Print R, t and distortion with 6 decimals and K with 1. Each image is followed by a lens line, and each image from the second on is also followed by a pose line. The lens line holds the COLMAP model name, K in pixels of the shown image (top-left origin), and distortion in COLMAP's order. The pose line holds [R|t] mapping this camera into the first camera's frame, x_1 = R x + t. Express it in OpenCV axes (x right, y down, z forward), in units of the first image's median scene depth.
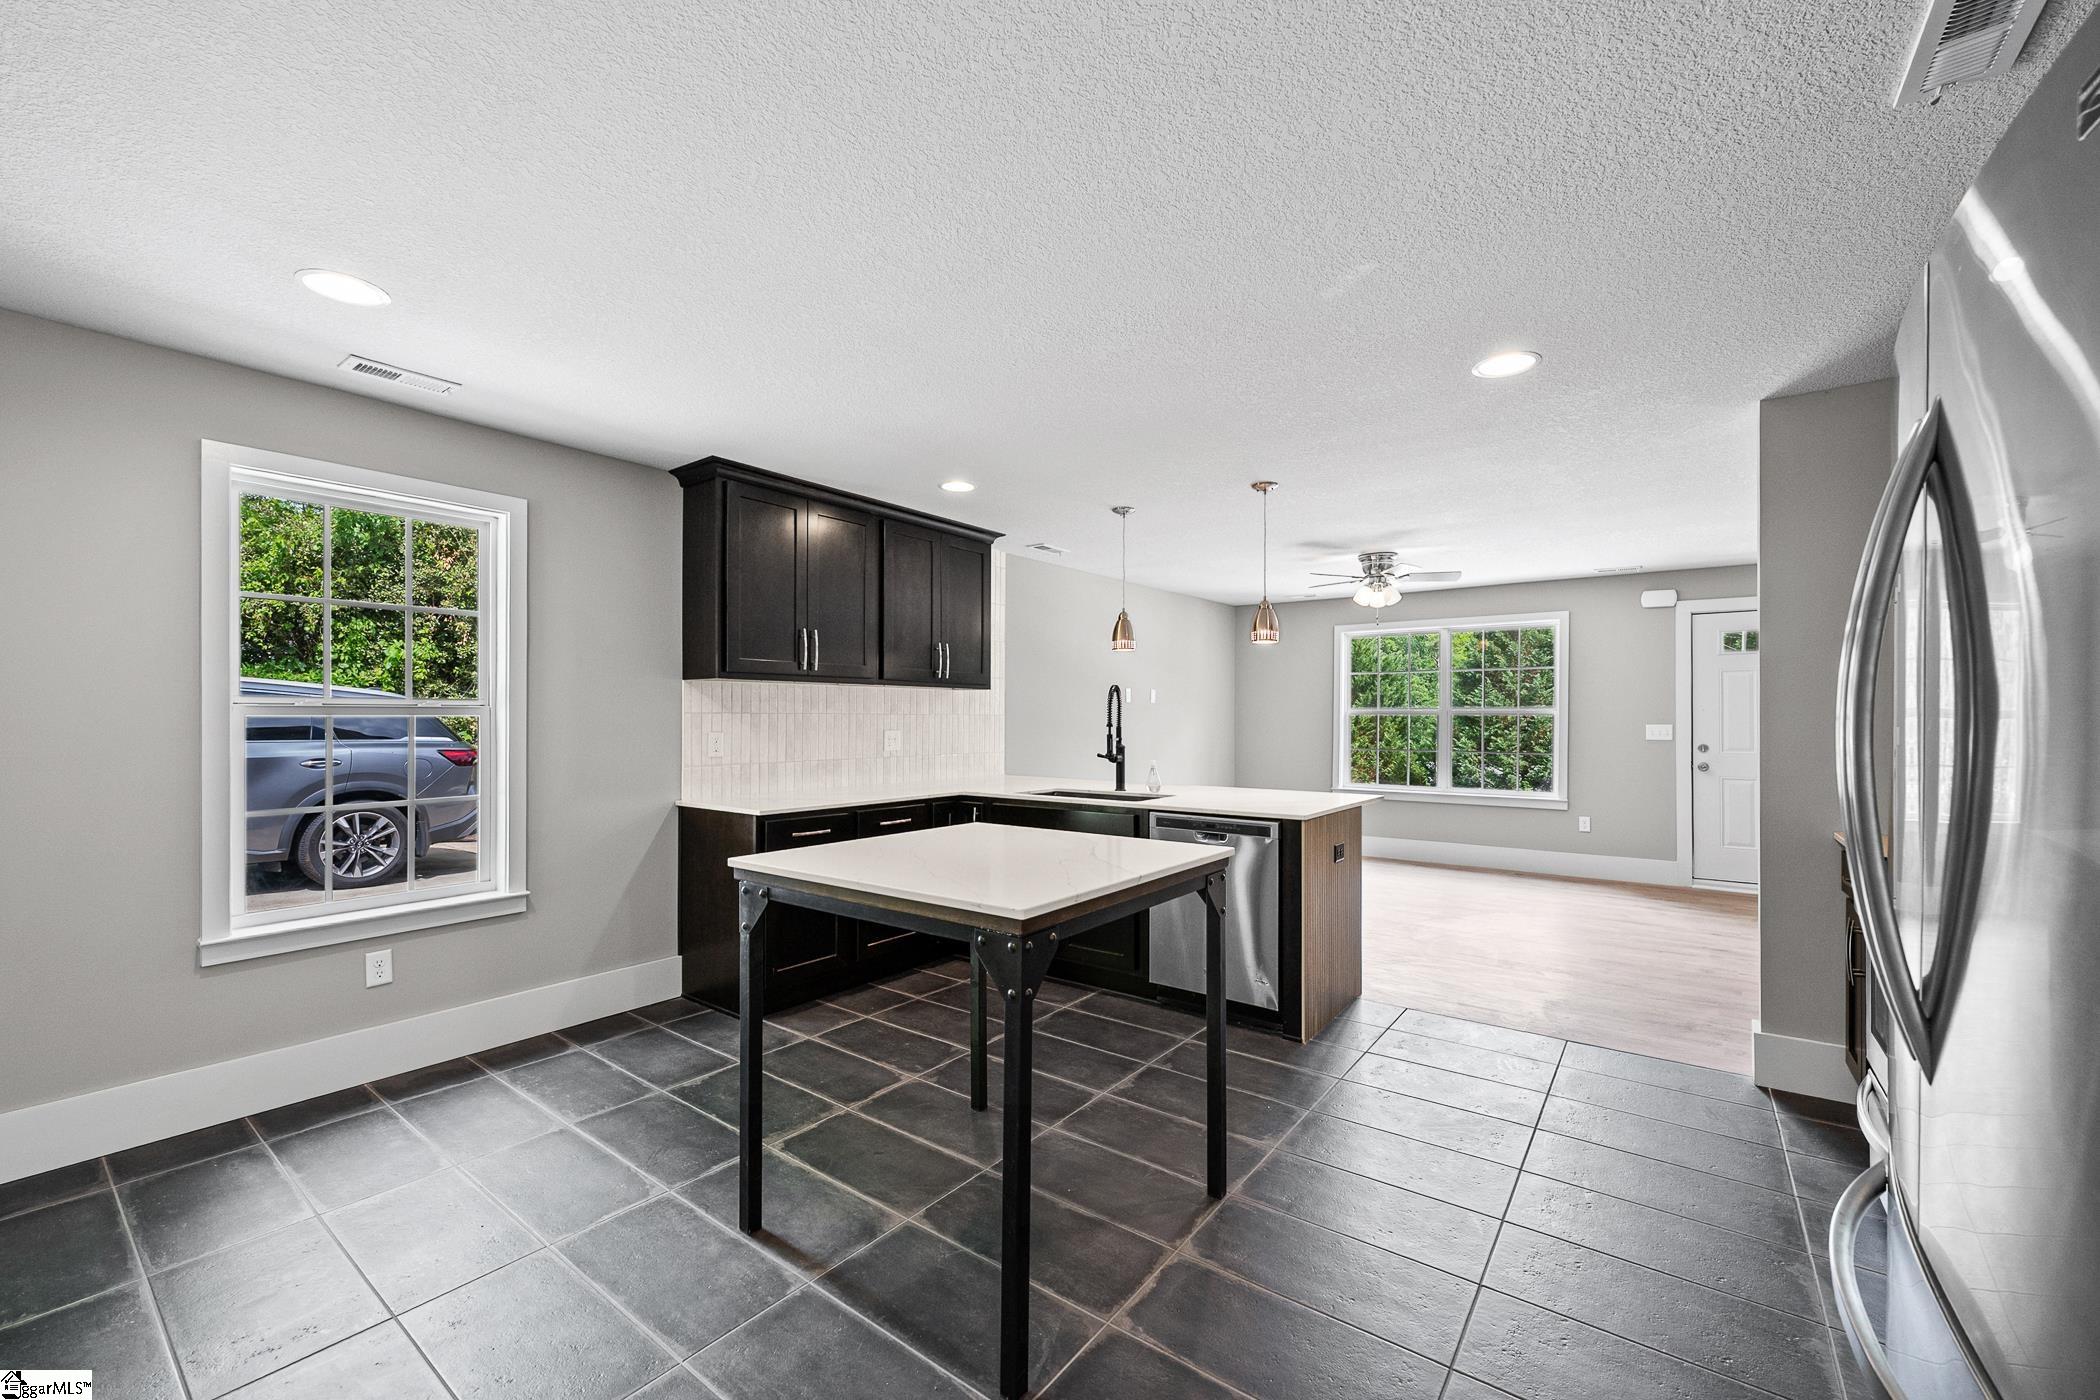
lens RADIAL K [[841.8, 0, 1053.6], [0, 841.8, 724.8], [0, 0, 1]] dist [-0.017396, -0.000044]
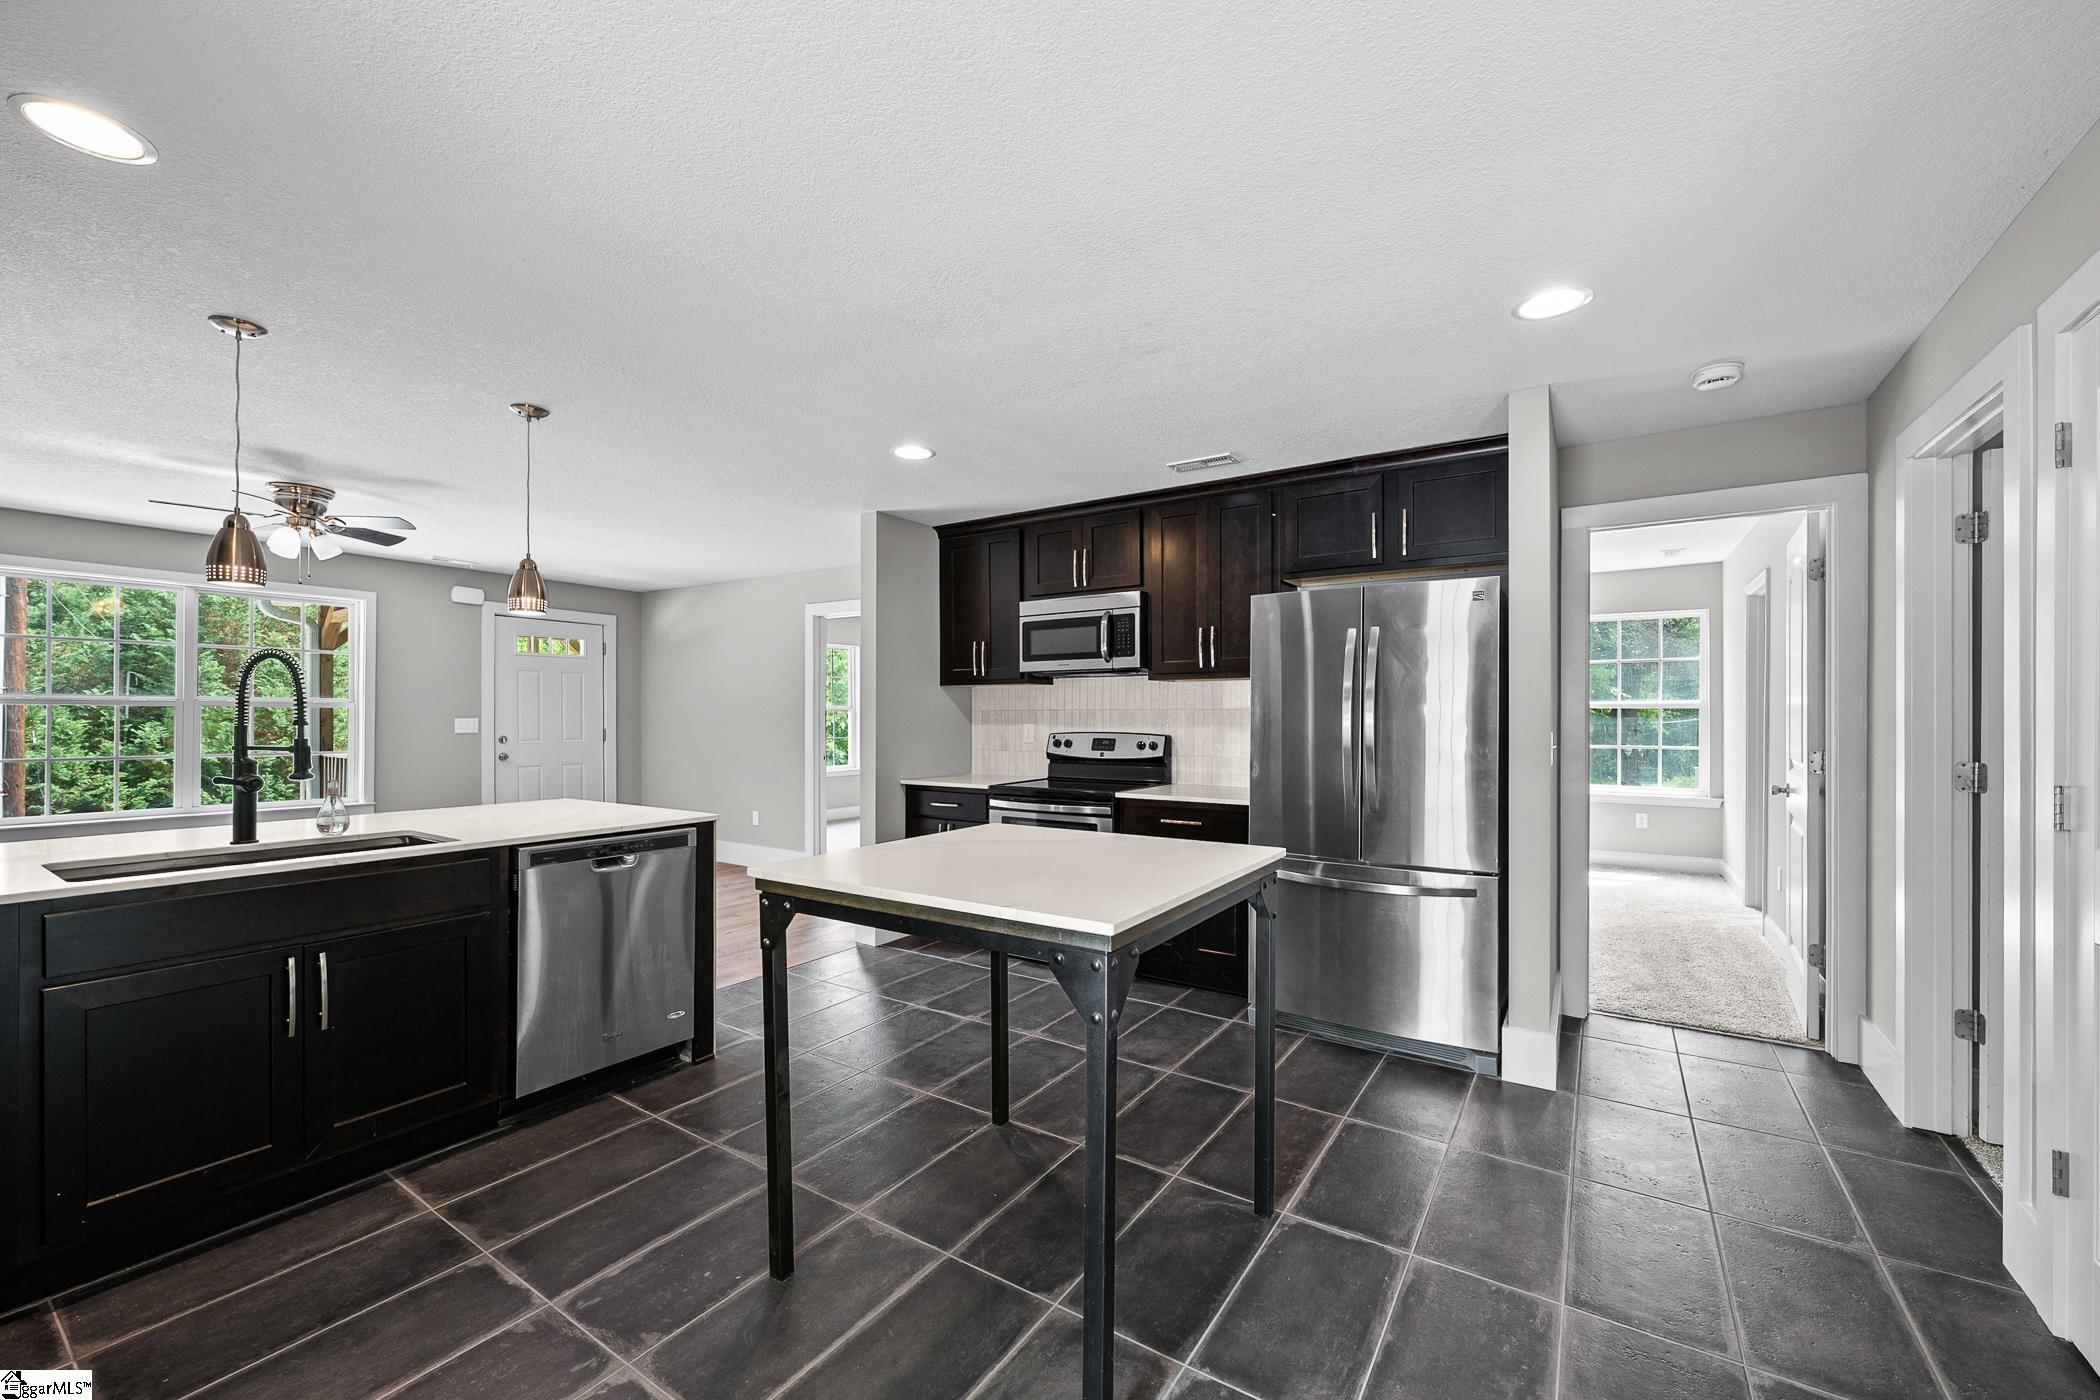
lens RADIAL K [[830.4, 0, 1050.0], [0, 830.4, 700.0], [0, 0, 1]] dist [0.000992, -0.000044]
pose [[-0.066904, 0.020522, 0.997548, -0.622719], [-0.001329, 0.999786, -0.020657, -0.003944], [-0.997759, -0.002707, -0.066863, 0.643089]]
